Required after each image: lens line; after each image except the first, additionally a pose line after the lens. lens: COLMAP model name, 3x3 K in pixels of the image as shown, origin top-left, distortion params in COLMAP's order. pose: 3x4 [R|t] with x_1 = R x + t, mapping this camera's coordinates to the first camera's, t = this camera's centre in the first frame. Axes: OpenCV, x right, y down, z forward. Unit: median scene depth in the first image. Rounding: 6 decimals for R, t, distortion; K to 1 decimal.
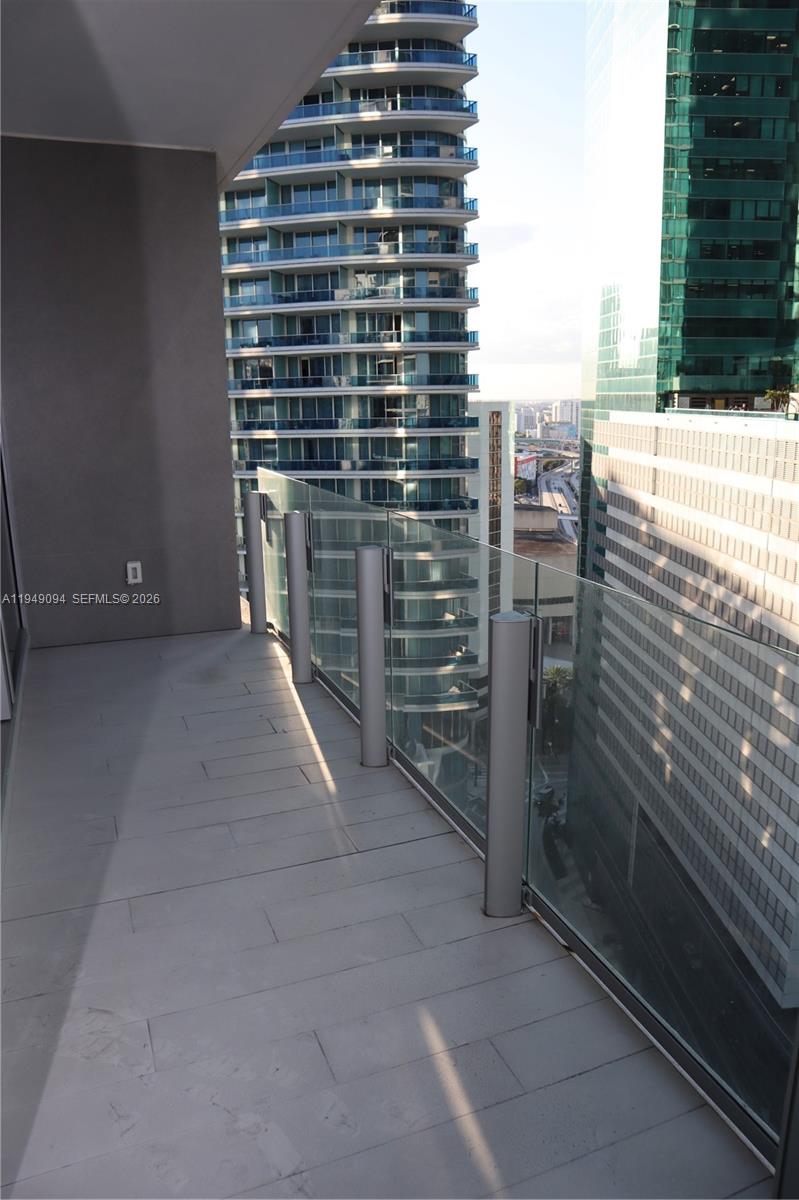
lens RADIAL K [[836.1, 0, 399.5], [0, 836.1, 600.0], [0, 0, 1]] dist [-0.053649, 0.000876]
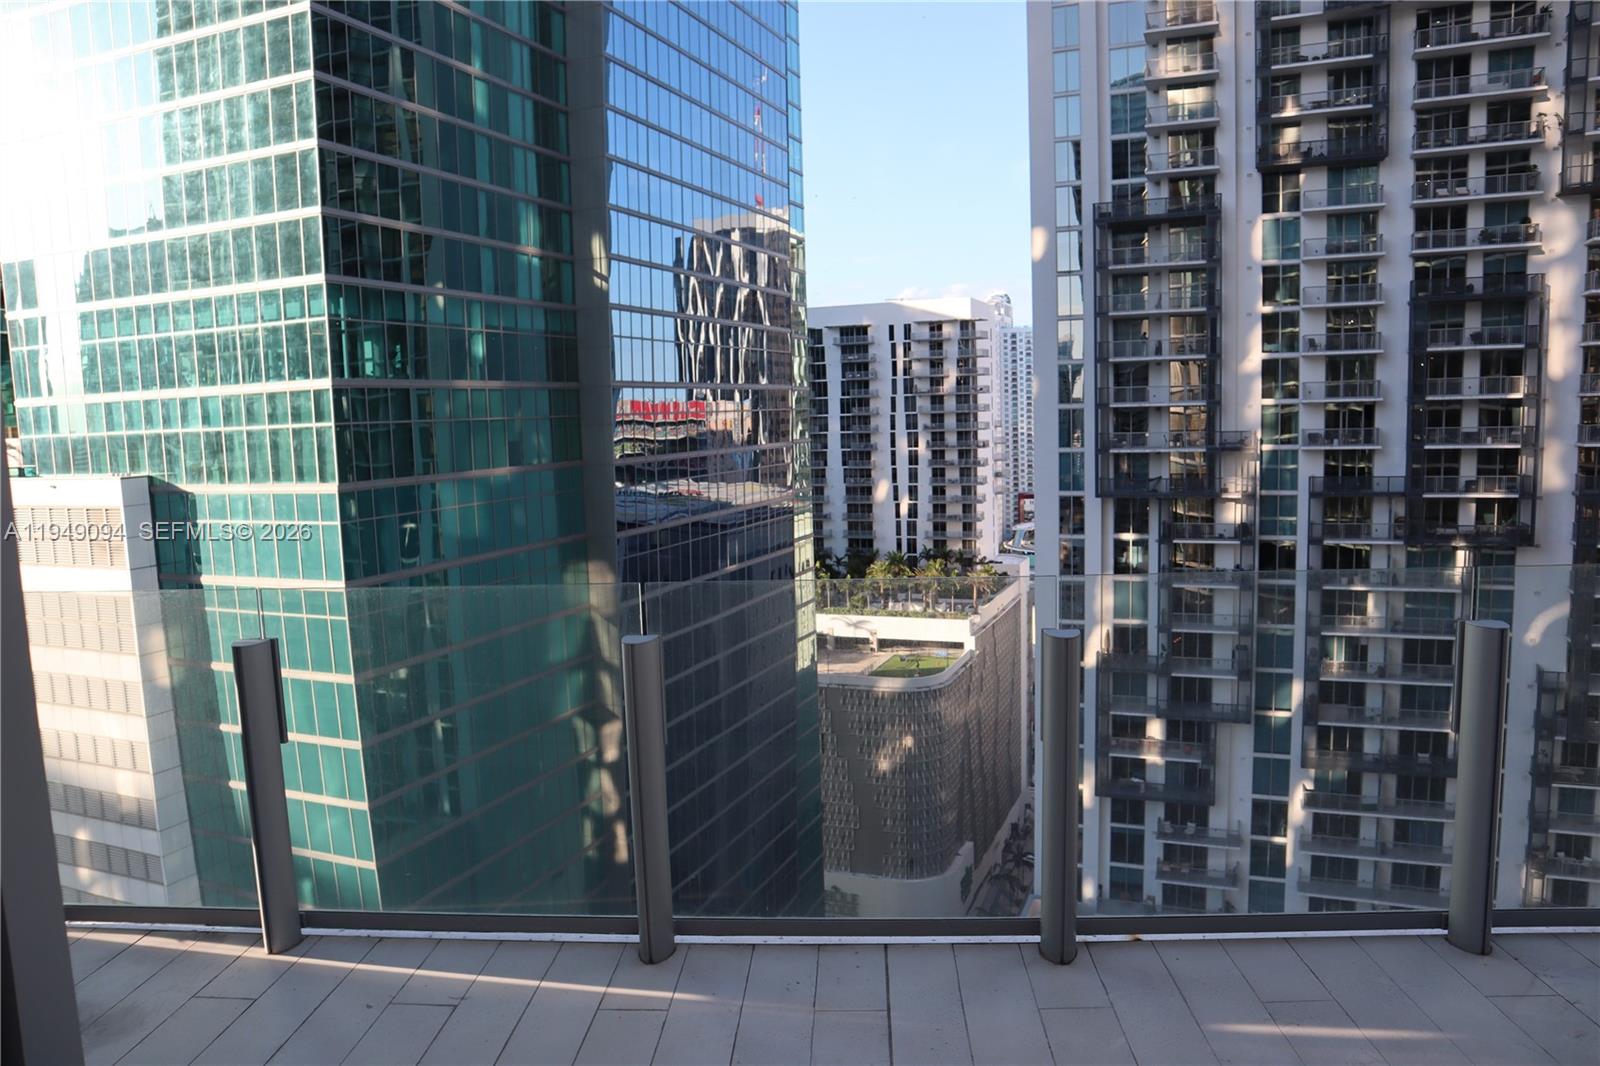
lens RADIAL K [[1114.8, 0, 800.0], [0, 1114.8, 533.0], [0, 0, 1]] dist [-0.053649, 0.000876]
pose [[0.430934, -0.099358, 0.896897, -0.833966], [0.239983, 0.970746, -0.007766, -0.111762], [-0.869887, 0.218587, 0.442172, 0.482300]]
